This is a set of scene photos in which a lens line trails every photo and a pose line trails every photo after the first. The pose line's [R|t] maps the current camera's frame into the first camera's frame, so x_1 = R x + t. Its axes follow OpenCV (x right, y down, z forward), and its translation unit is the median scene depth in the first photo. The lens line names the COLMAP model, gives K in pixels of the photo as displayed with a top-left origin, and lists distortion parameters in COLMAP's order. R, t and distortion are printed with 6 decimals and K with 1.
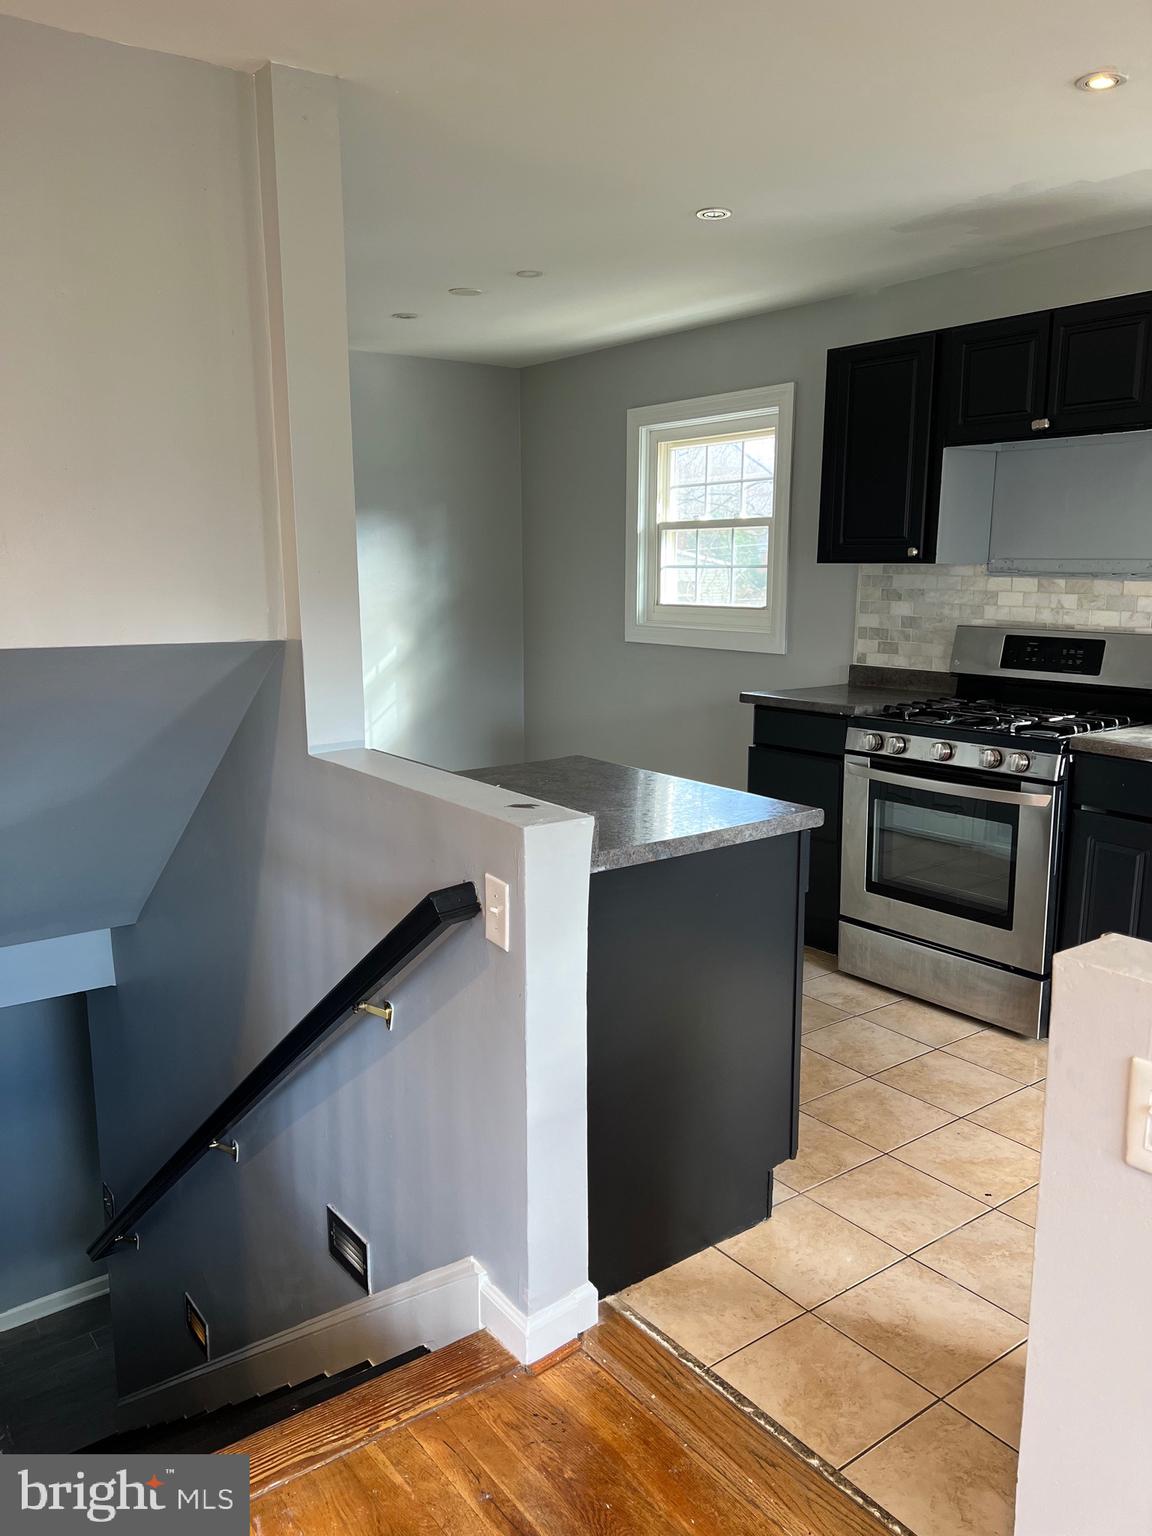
lens RADIAL K [[1150.4, 0, 583.7], [0, 1150.4, 770.4], [0, 0, 1]] dist [0.045034, -0.051974]
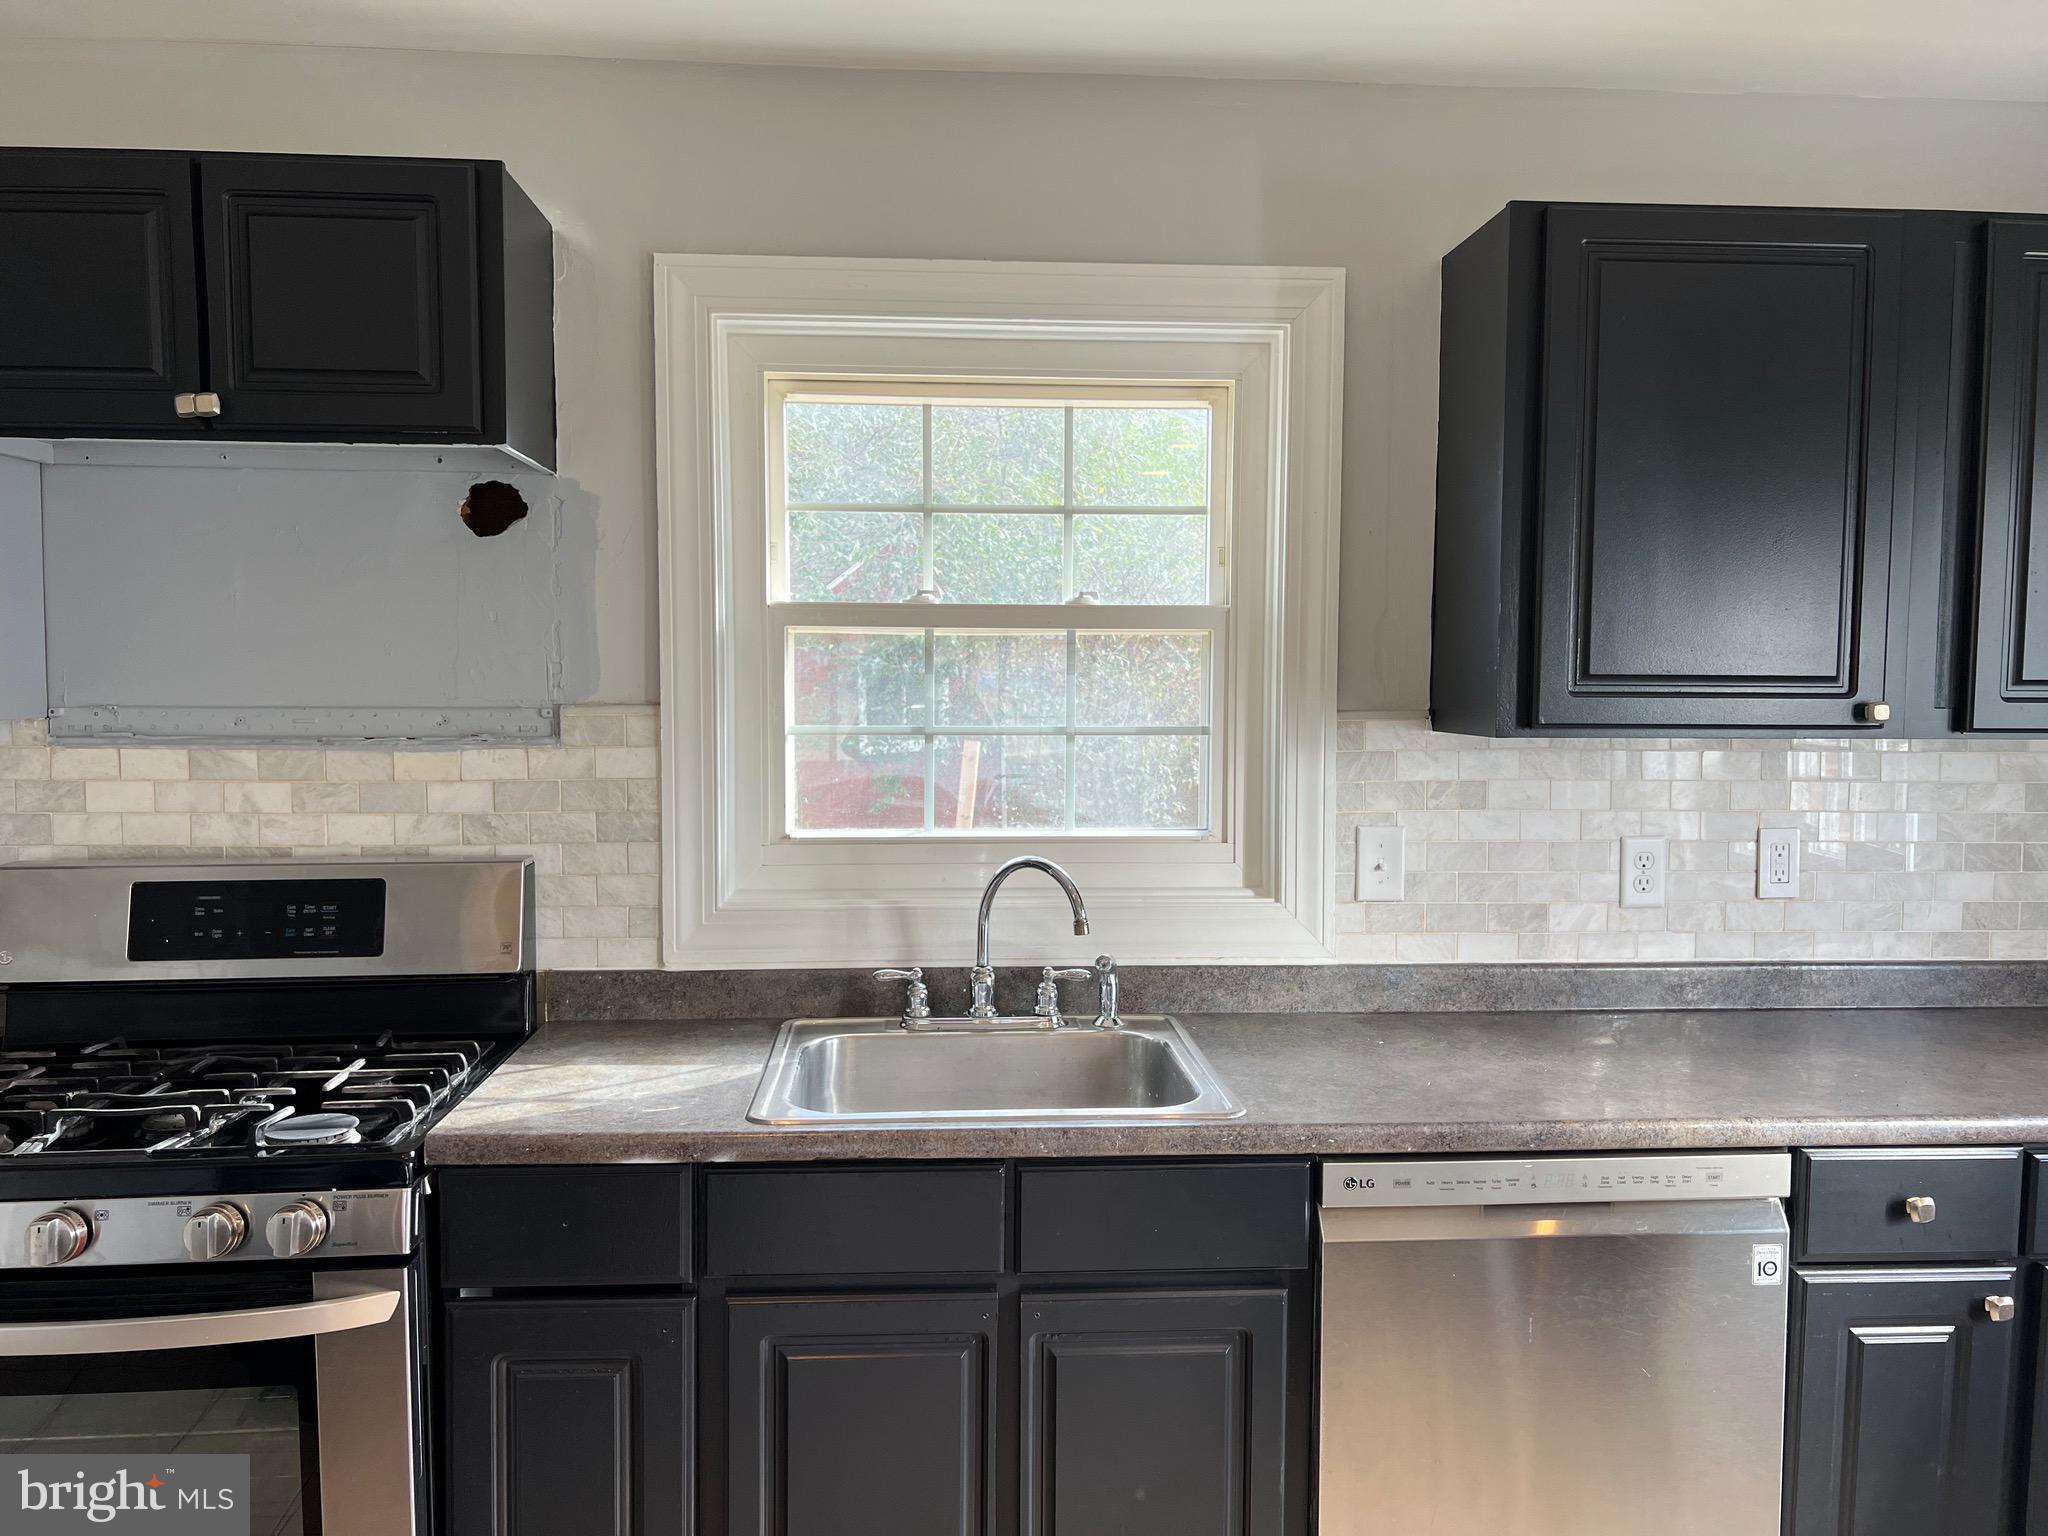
lens RADIAL K [[1533.9, 0, 1027.8], [0, 1533.9, 770.5], [0, 0, 1]] dist [0.045034, -0.051974]
pose [[0.536954, -0.057850, 0.841626, 0.064480], [0.154583, 0.987501, -0.030747, -0.093081], [-0.829328, 0.146611, 0.539185, 0.425483]]
